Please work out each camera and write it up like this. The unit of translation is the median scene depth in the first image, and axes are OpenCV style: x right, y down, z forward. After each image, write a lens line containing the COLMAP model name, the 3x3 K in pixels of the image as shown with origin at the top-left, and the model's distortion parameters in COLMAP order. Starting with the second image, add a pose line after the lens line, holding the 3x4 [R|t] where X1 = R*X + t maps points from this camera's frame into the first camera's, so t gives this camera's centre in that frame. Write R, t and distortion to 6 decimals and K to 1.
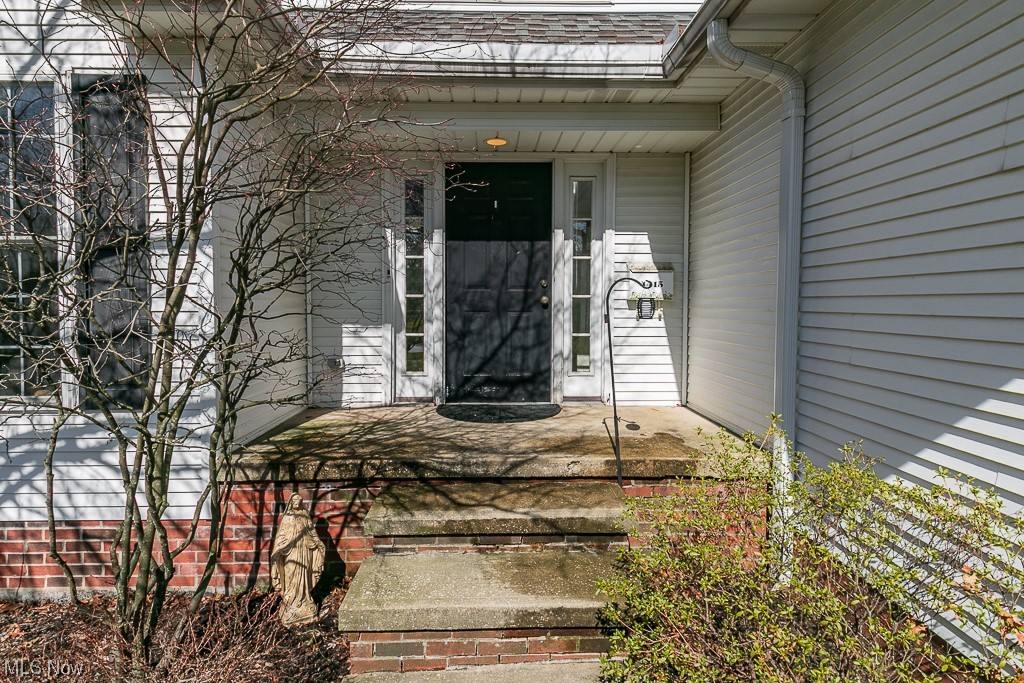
lens RADIAL K [[556.8, 0, 512.0], [0, 556.8, 341.5], [0, 0, 1]] dist [0.001128, 0.000150]
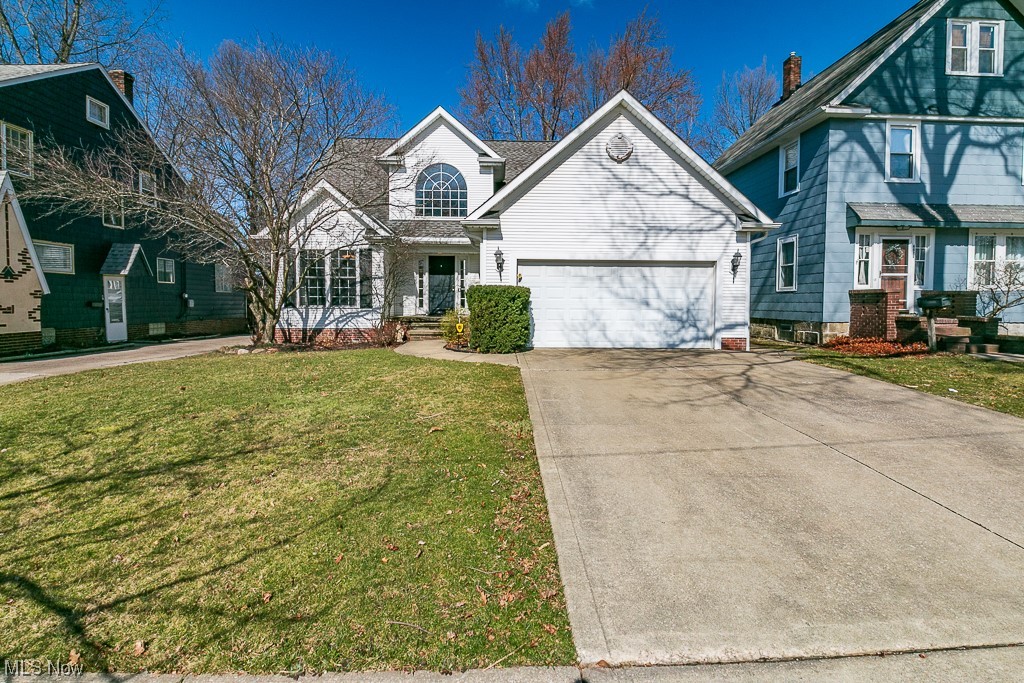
lens RADIAL K [[460.6, 0, 514.8], [0, 460.6, 315.6], [0, 0, 1]] dist [0.011279, -0.000256]
pose [[0.999916, 0.001796, 0.012813, 0.469252], [-0.001349, 0.999393, -0.034801, 0.234319], [-0.012868, 0.034781, 0.999312, -2.381936]]
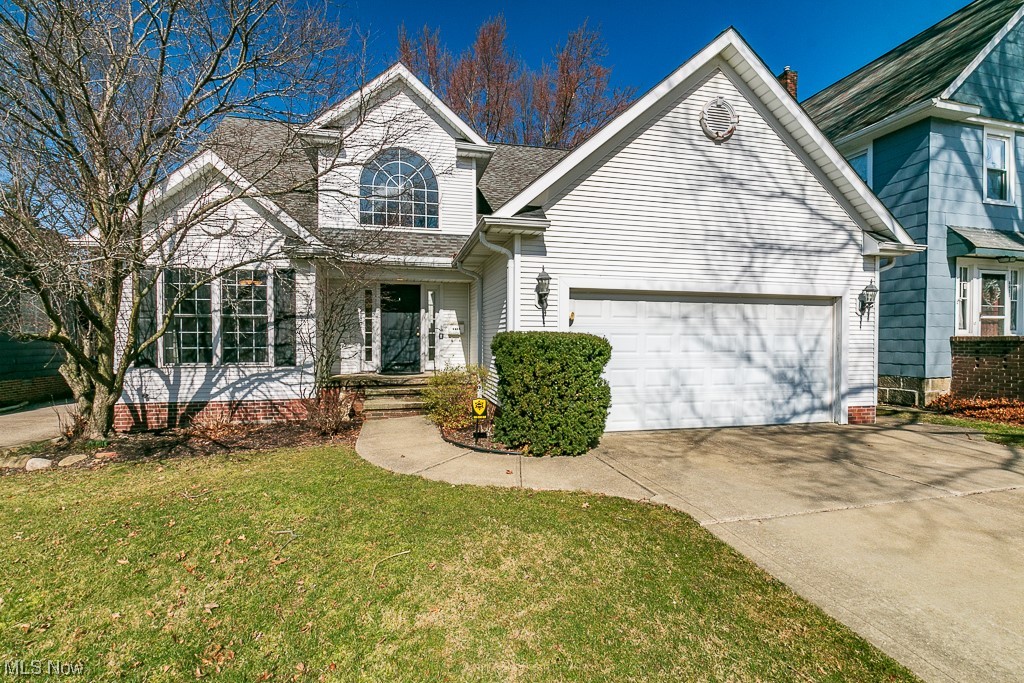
lens RADIAL K [[477.2, 0, 512.0], [0, 477.2, 341.5], [0, 0, 1]] dist [0.000489, -0.000292]
pose [[0.978680, -0.001544, 0.205387, 0.029686], [0.014112, 0.998114, -0.059743, 0.109955], [-0.204907, 0.061368, 0.976856, -1.407832]]
